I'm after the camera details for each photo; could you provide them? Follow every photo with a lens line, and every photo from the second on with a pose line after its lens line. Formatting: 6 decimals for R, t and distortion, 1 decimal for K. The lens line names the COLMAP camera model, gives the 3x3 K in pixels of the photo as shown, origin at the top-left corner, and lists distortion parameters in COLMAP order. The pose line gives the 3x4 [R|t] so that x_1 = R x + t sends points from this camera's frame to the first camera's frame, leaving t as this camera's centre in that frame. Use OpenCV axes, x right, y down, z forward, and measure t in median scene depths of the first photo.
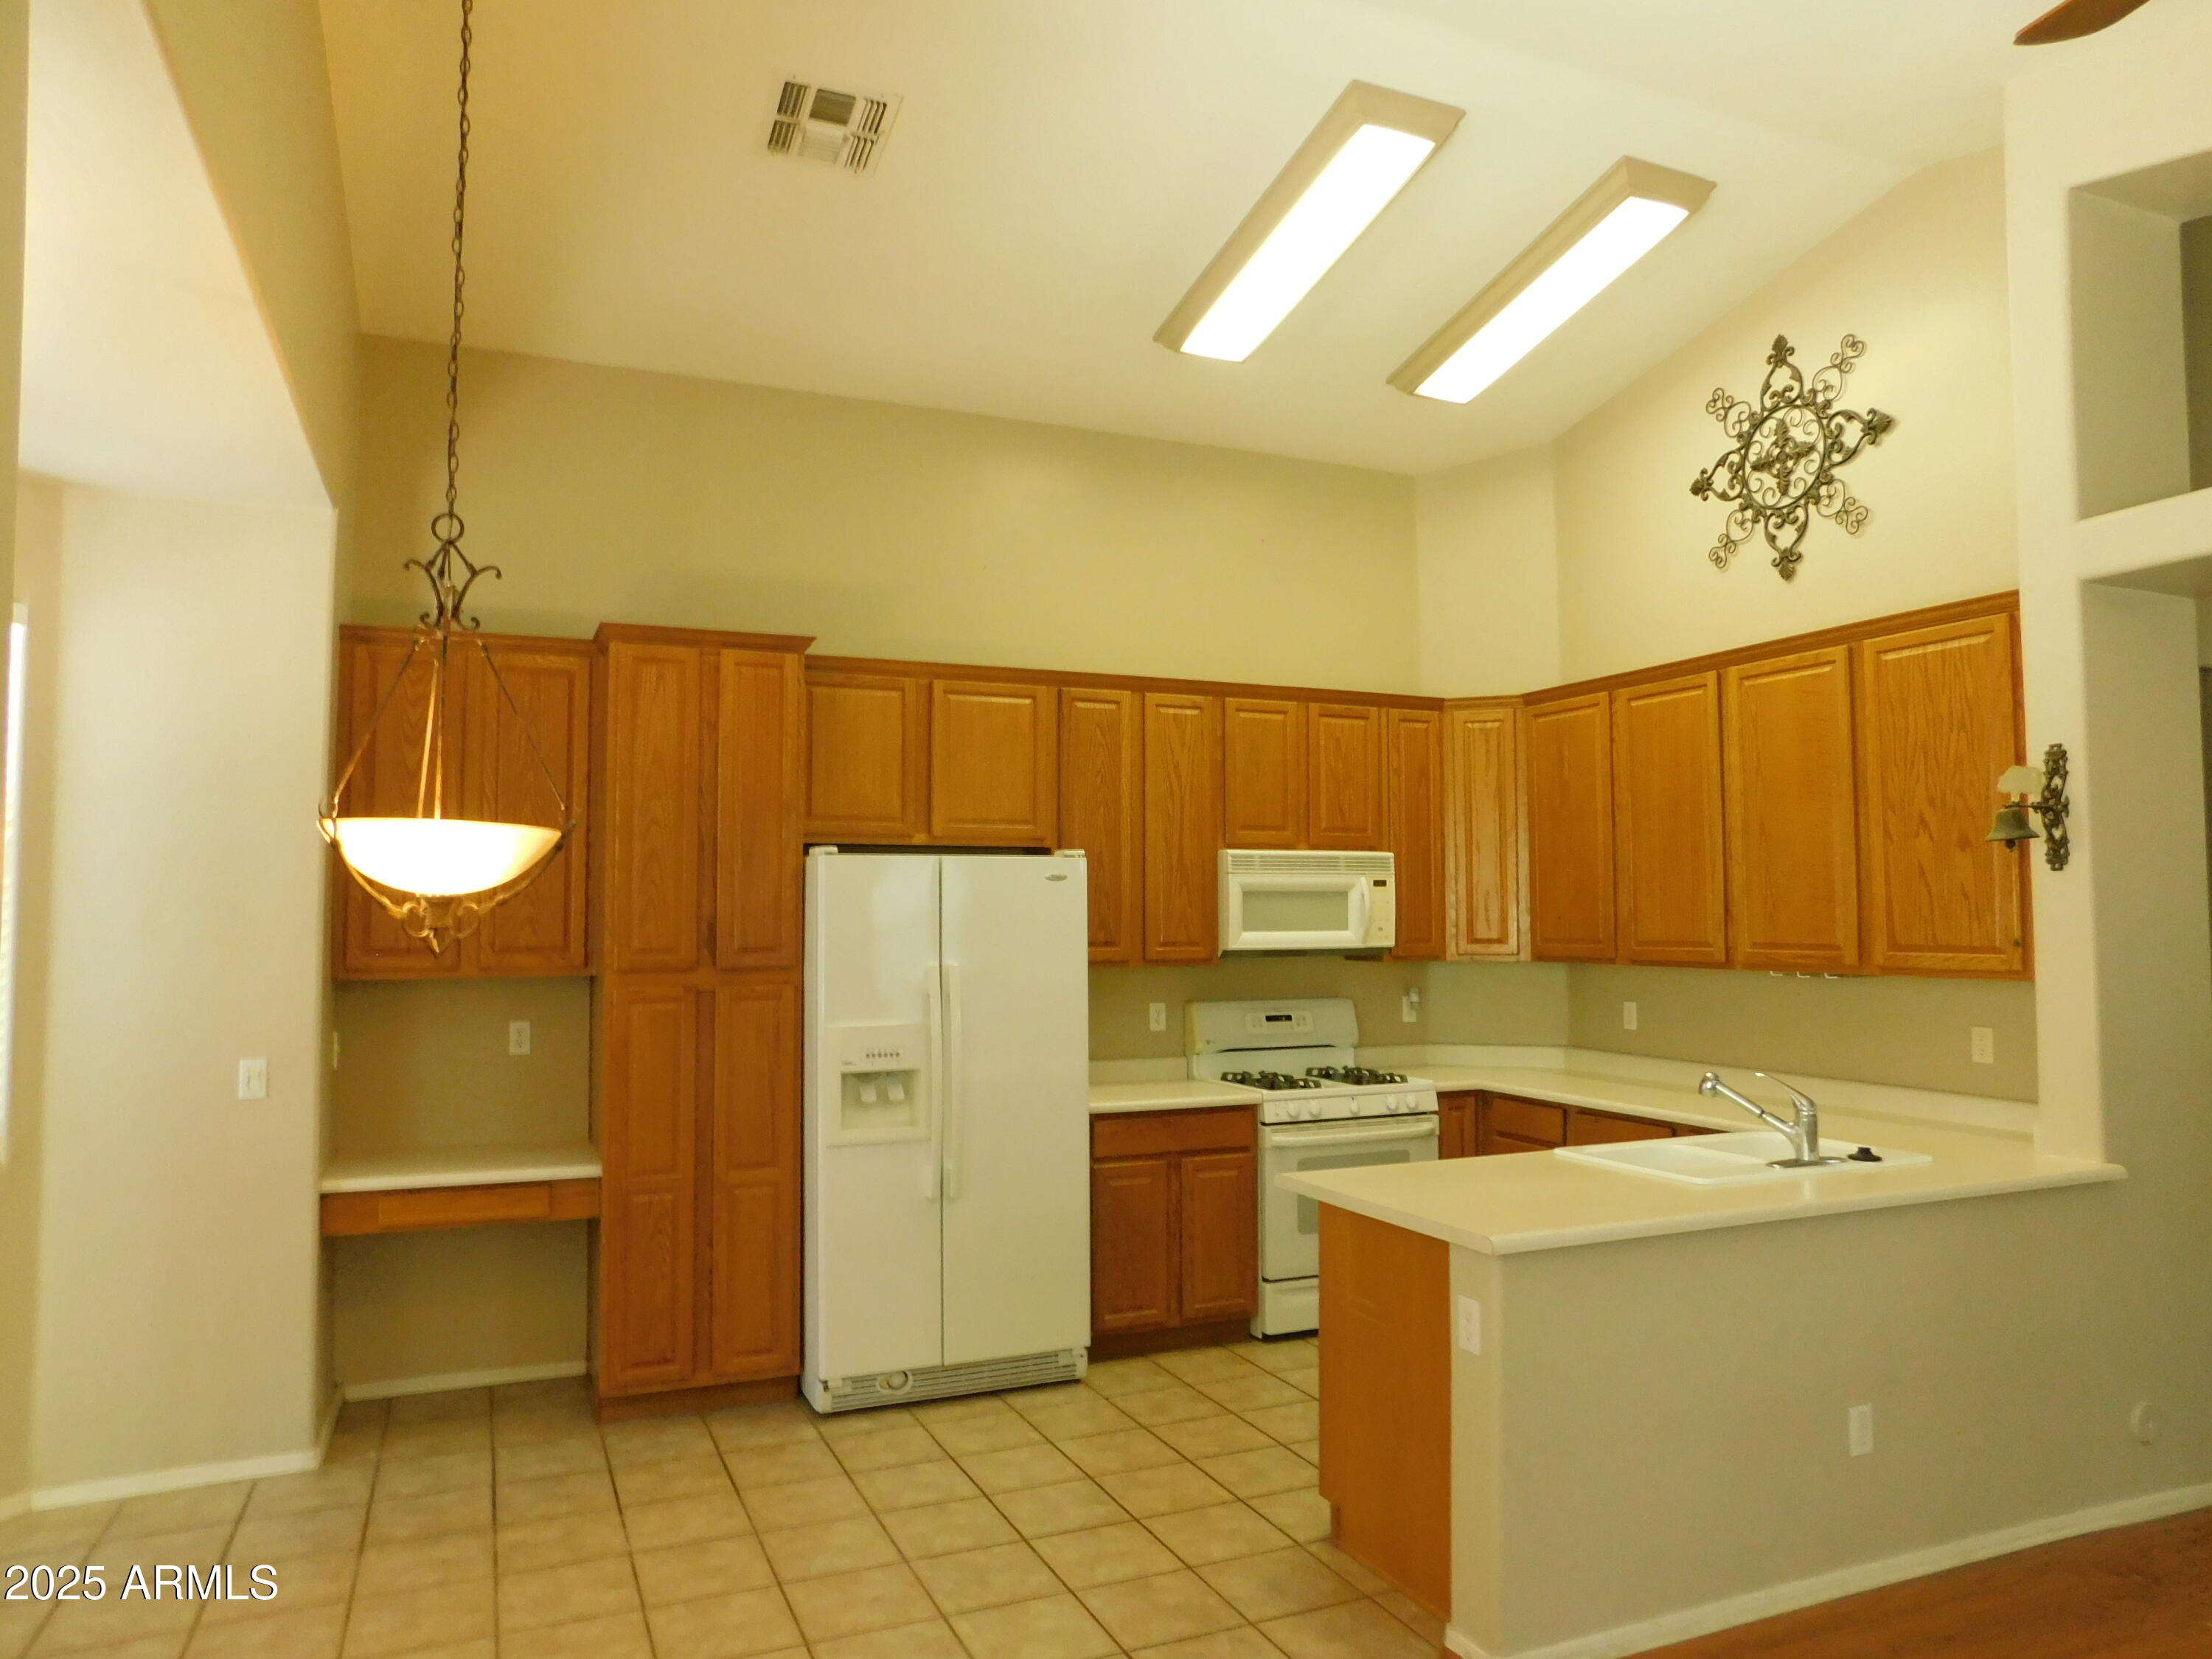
lens RADIAL K [[1459.0, 0, 1106.0], [0, 1459.0, 829.5], [0, 0, 1]] dist [-0.069350, 0.055380]
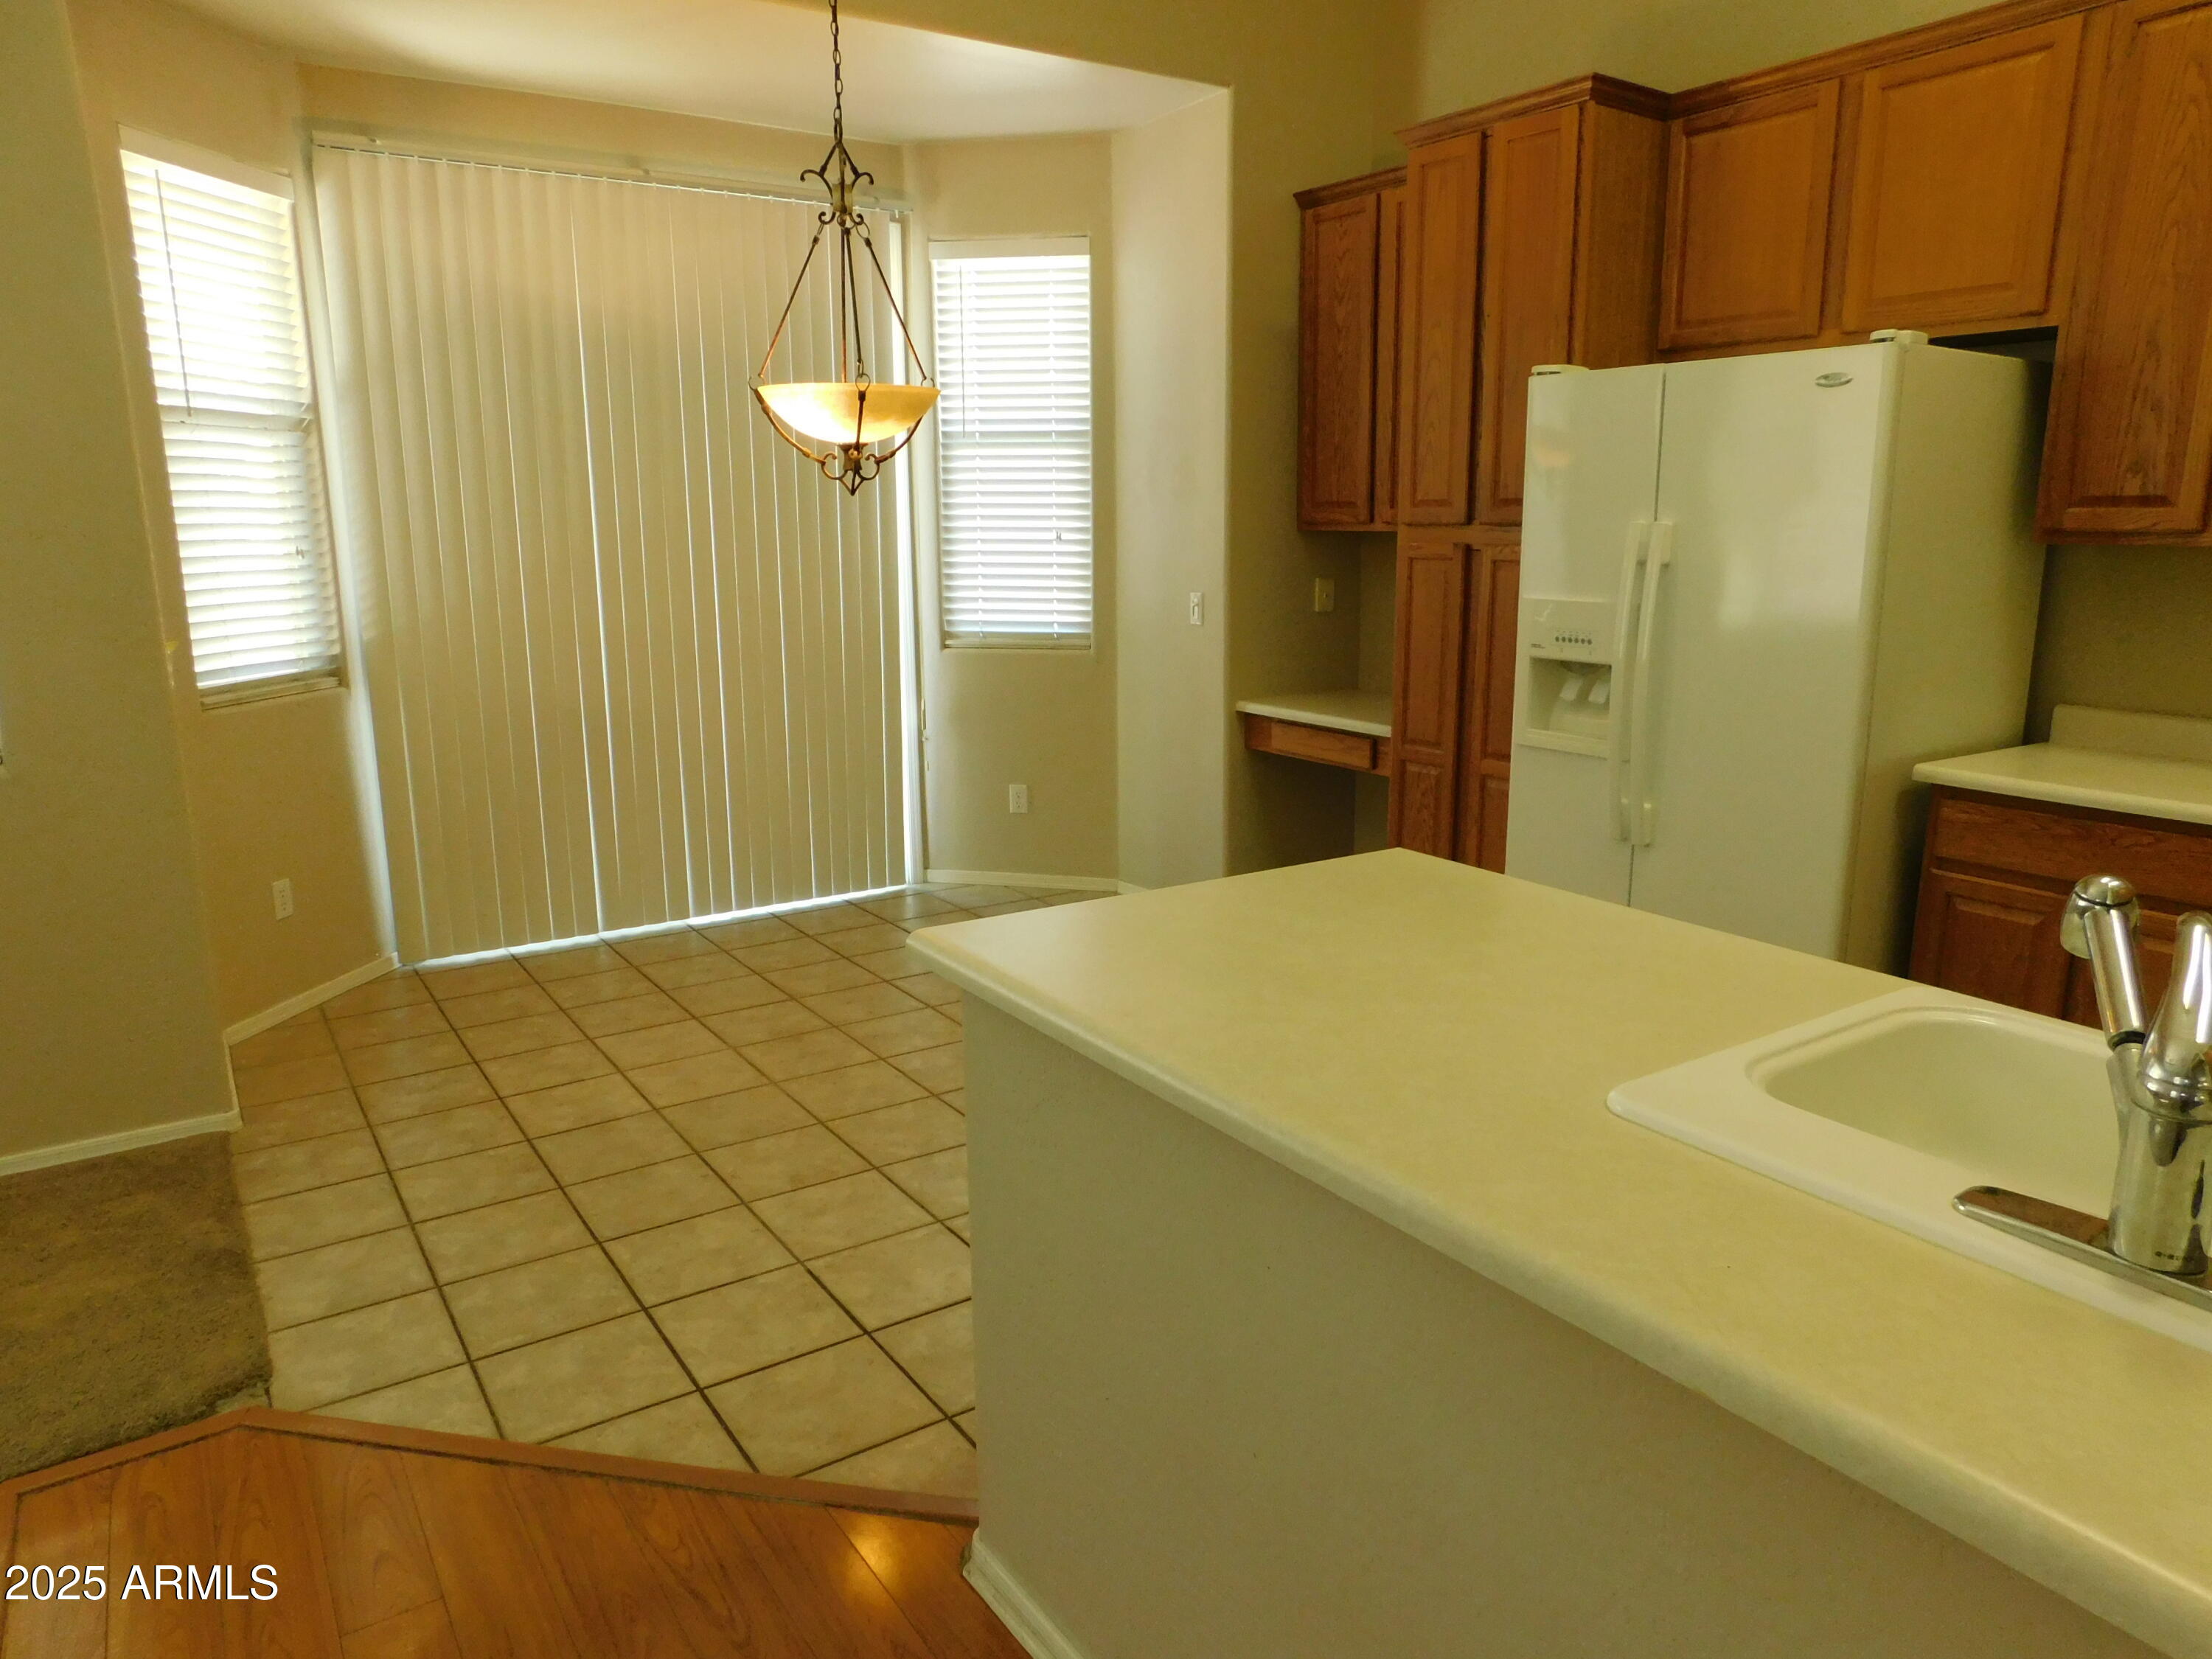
lens RADIAL K [[1459.0, 0, 1106.0], [0, 1459.0, 829.5], [0, 0, 1]] dist [-0.069350, 0.055380]
pose [[0.185292, 0.209989, -0.959985, 0.501680], [0.060313, 0.972630, 0.224396, 0.059155], [0.980831, -0.099478, 0.167555, 0.559434]]
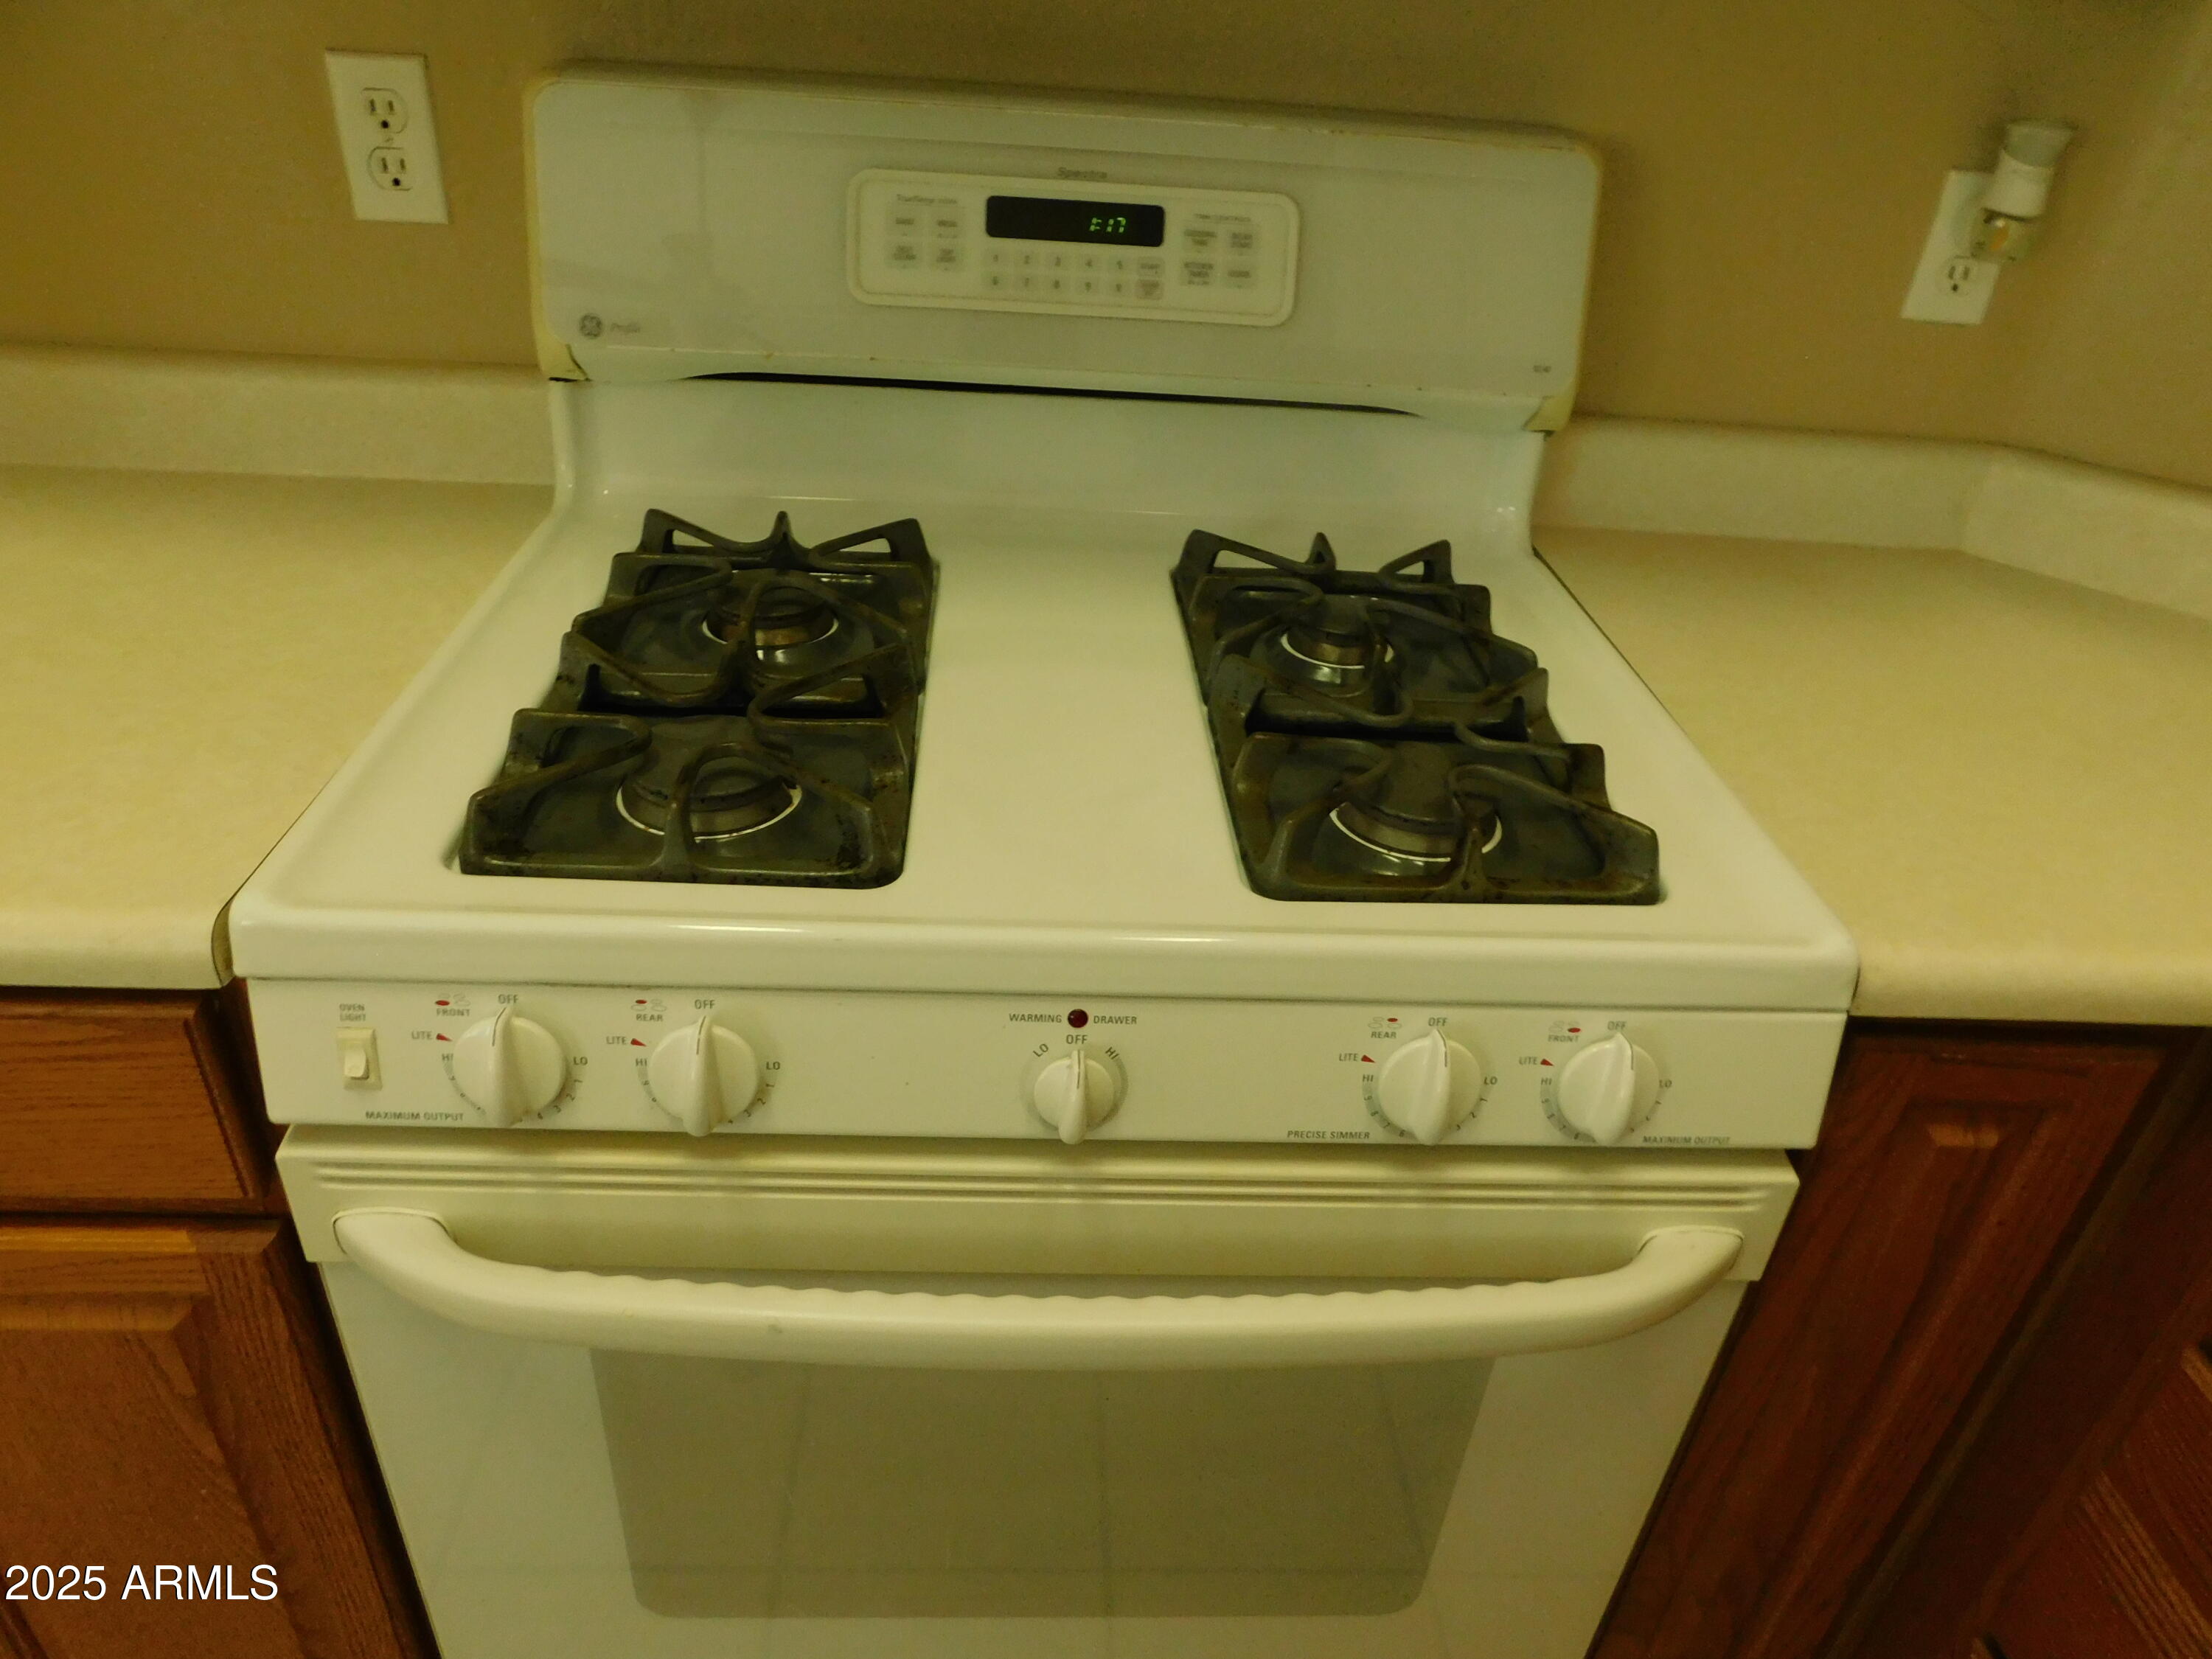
lens RADIAL K [[1459.0, 0, 1106.0], [0, 1459.0, 829.5], [0, 0, 1]] dist [-0.069350, 0.055380]
pose [[0.933684, 0.245087, -0.261089, 0.215721], [-0.050072, 0.811287, 0.582501, 0.104572], [0.354581, -0.530798, 0.769757, 0.980886]]
